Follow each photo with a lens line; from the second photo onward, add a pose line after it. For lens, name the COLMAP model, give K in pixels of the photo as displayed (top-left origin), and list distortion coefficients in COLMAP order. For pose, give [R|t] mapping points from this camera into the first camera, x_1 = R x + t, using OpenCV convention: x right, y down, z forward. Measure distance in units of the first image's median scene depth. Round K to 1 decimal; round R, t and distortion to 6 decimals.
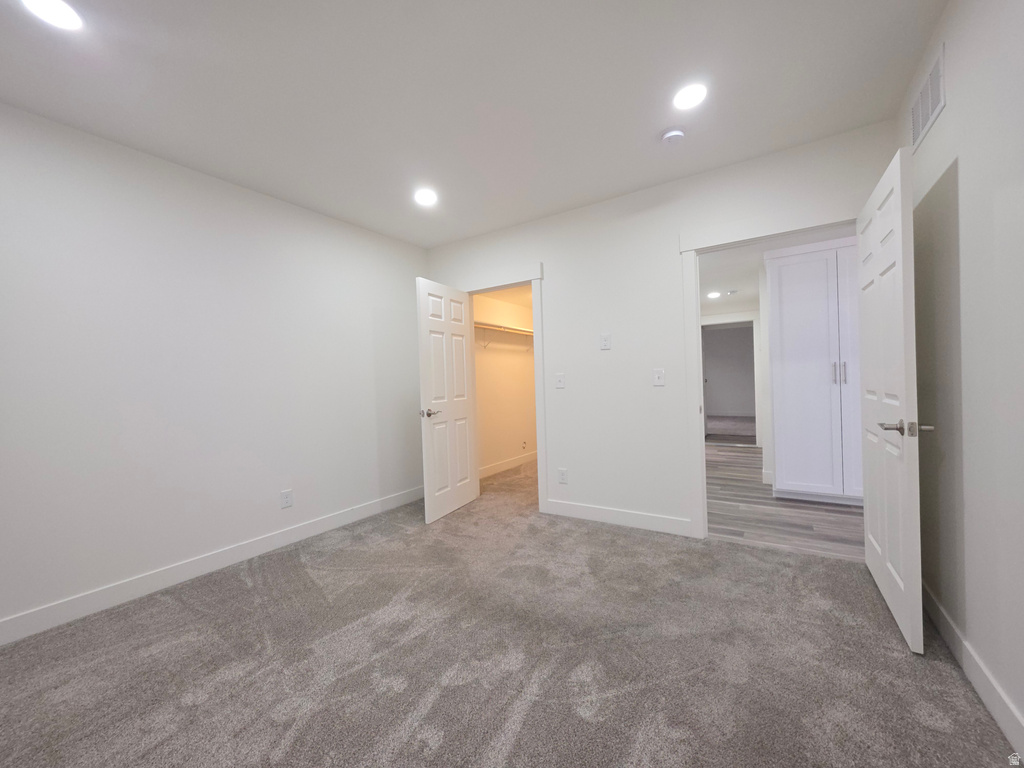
lens RADIAL K [[407.9, 0, 507.7], [0, 407.9, 385.3], [0, 0, 1]] dist [-0.000030, 0.000618]
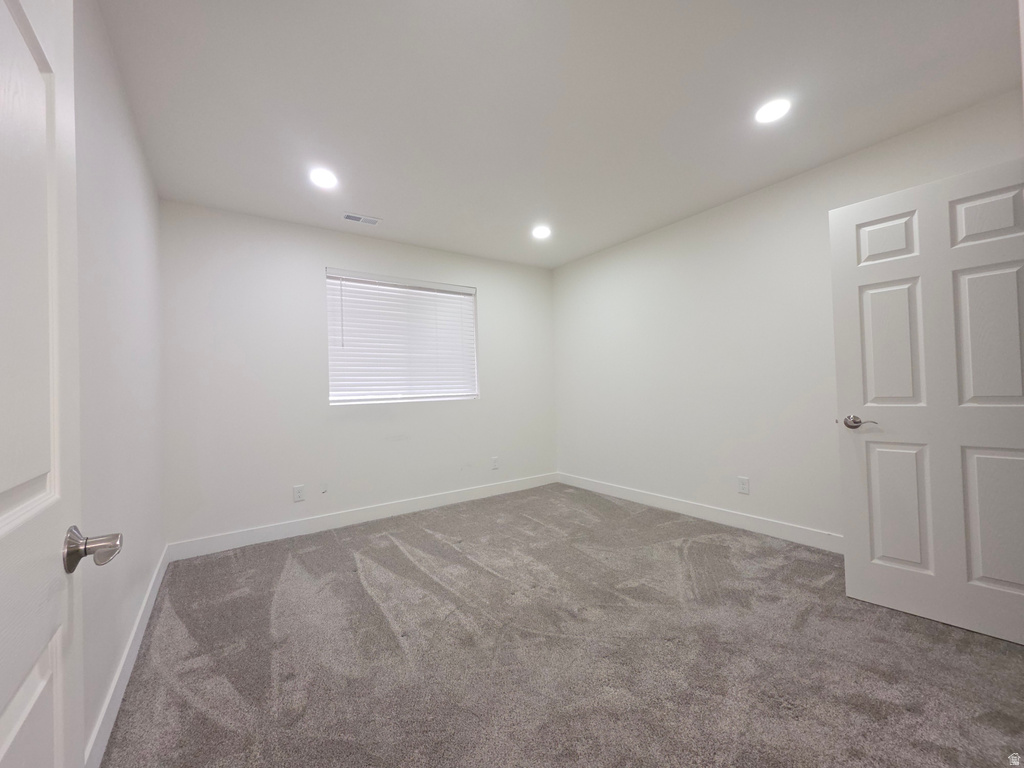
lens RADIAL K [[407.9, 0, 507.7], [0, 407.9, 385.3], [0, 0, 1]] dist [-0.000030, 0.000618]
pose [[-0.390126, 0.026520, -0.920380, 0.629138], [0.041079, 0.999091, 0.011376, -0.019065], [0.919845, -0.033370, -0.390860, 0.817145]]
